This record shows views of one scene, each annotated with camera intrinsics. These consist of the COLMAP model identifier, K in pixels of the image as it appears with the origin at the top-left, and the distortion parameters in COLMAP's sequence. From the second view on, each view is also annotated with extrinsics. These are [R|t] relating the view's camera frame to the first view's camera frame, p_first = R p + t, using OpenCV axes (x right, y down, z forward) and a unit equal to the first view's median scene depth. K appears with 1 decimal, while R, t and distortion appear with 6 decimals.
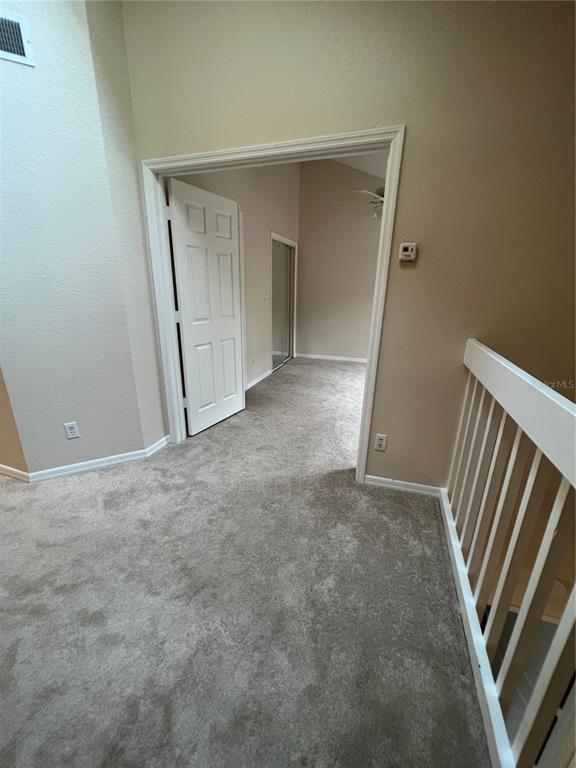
lens RADIAL K [[309.0, 0, 290.3], [0, 309.0, 383.9], [0, 0, 1]] dist [-0.000120, 0.000113]
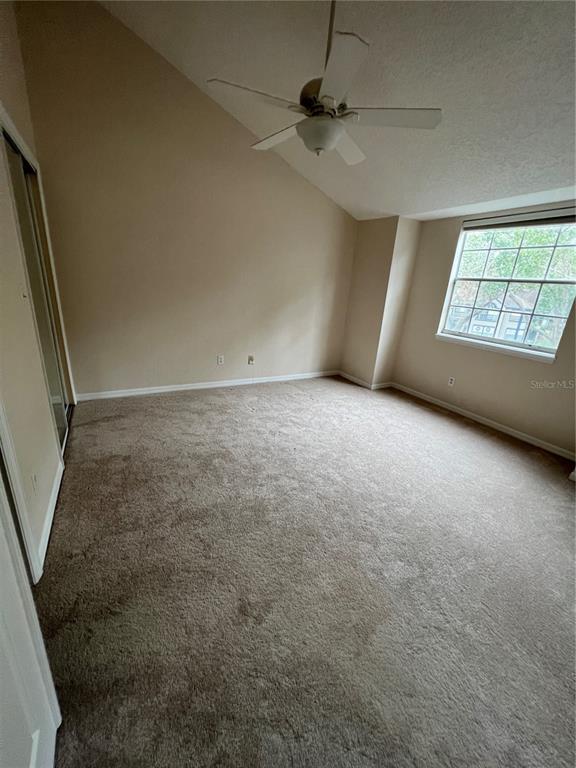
lens RADIAL K [[309.0, 0, 289.4], [0, 309.0, 384.7], [0, 0, 1]] dist [-0.000120, 0.000113]
pose [[0.667138, -0.203058, 0.716724, -0.306230], [0.165045, 0.978511, 0.123600, -0.338675], [-0.726420, 0.035834, 0.686316, 1.094296]]
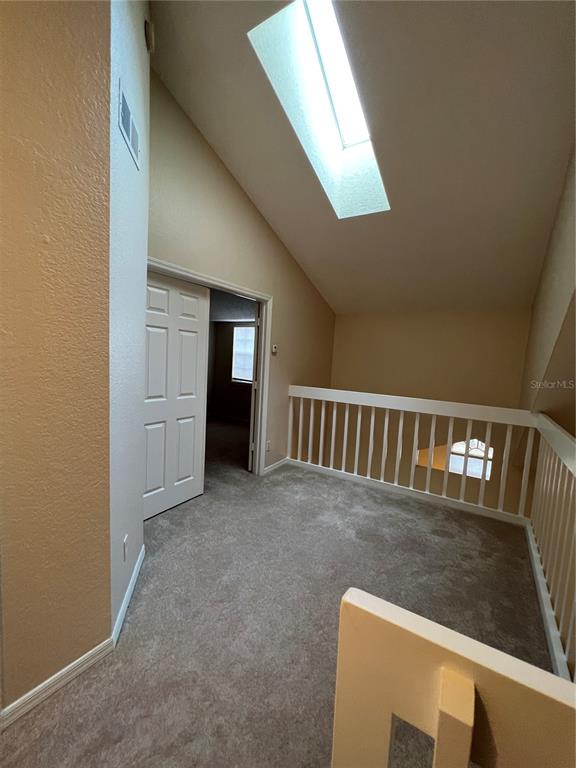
lens RADIAL K [[309.0, 0, 290.9], [0, 309.0, 383.8], [0, 0, 1]] dist [-0.000120, 0.000113]
pose [[0.239165, -0.086142, 0.967150, -1.358115], [0.248387, 0.968343, 0.024825, -0.169294], [-0.938671, 0.234291, 0.252990, 0.320239]]
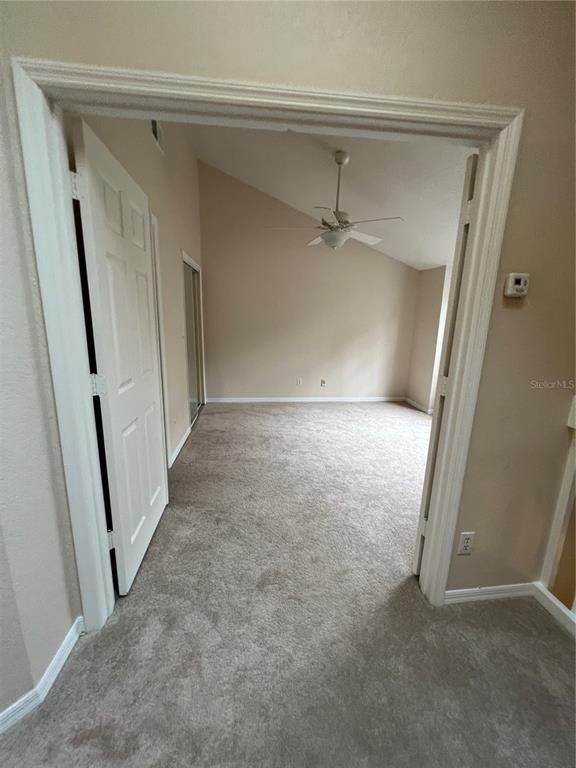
lens RADIAL K [[309.0, 0, 289.6], [0, 309.0, 383.7], [0, 0, 1]] dist [-0.000120, 0.000113]
pose [[0.906069, -0.083258, 0.414858, -0.330547], [0.118805, 0.991068, -0.060578, -0.174015], [-0.406109, 0.104175, 0.907868, 0.465032]]
